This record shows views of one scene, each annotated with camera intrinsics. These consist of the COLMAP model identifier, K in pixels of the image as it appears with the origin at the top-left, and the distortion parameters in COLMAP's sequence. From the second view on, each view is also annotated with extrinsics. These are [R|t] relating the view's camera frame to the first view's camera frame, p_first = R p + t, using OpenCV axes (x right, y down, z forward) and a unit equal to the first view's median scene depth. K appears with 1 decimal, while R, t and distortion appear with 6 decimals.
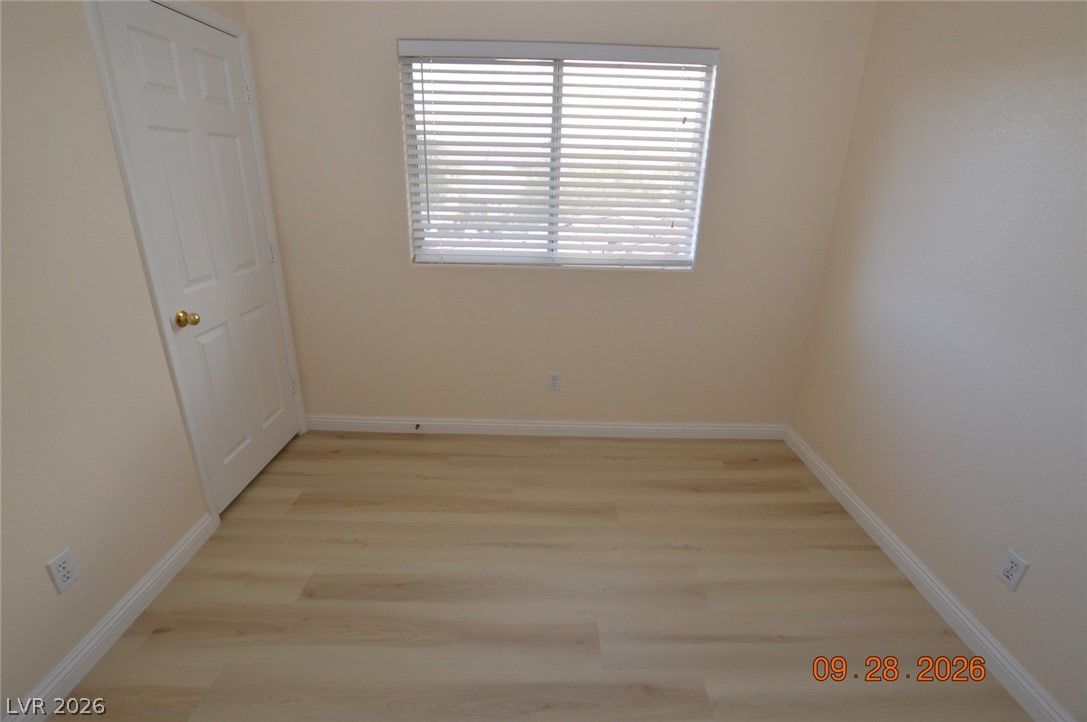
lens RADIAL K [[481.5, 0, 544.2], [0, 481.5, 362.4], [0, 0, 1]] dist [-0.033016, 0.005290]
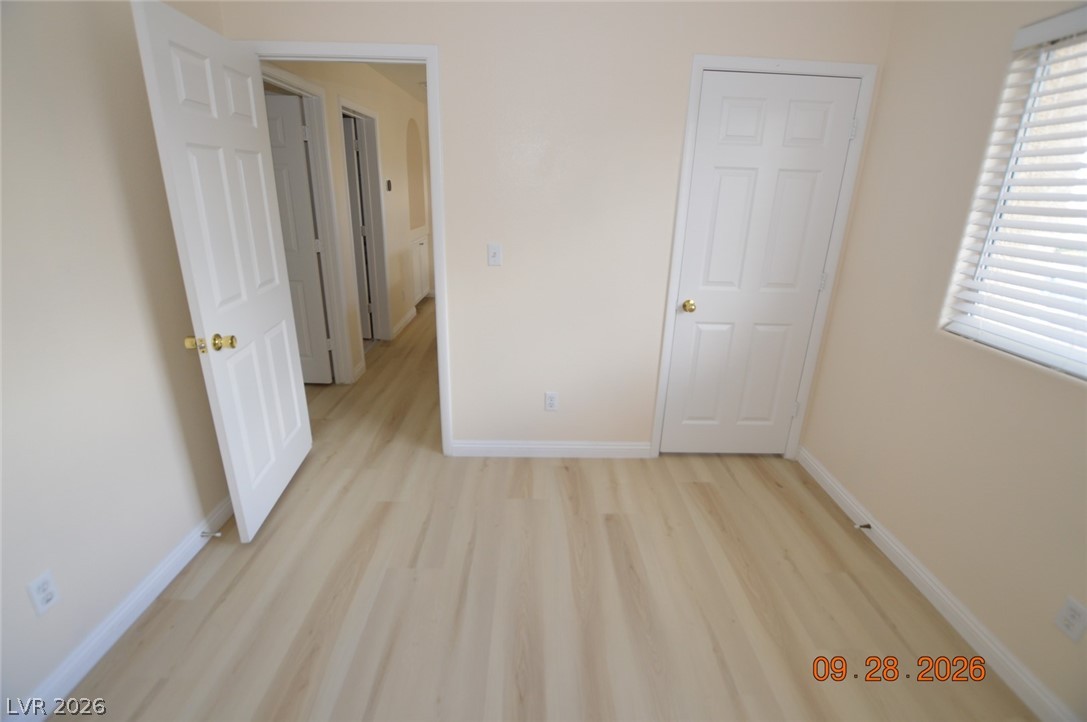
lens RADIAL K [[481.5, 0, 545.4], [0, 481.5, 362.4], [0, 0, 1]] dist [-0.033016, 0.005290]
pose [[0.020699, 0.316607, -0.948331, 0.506915], [-0.392180, 0.875083, 0.283593, -0.155142], [0.919656, 0.366046, 0.142281, 0.421550]]
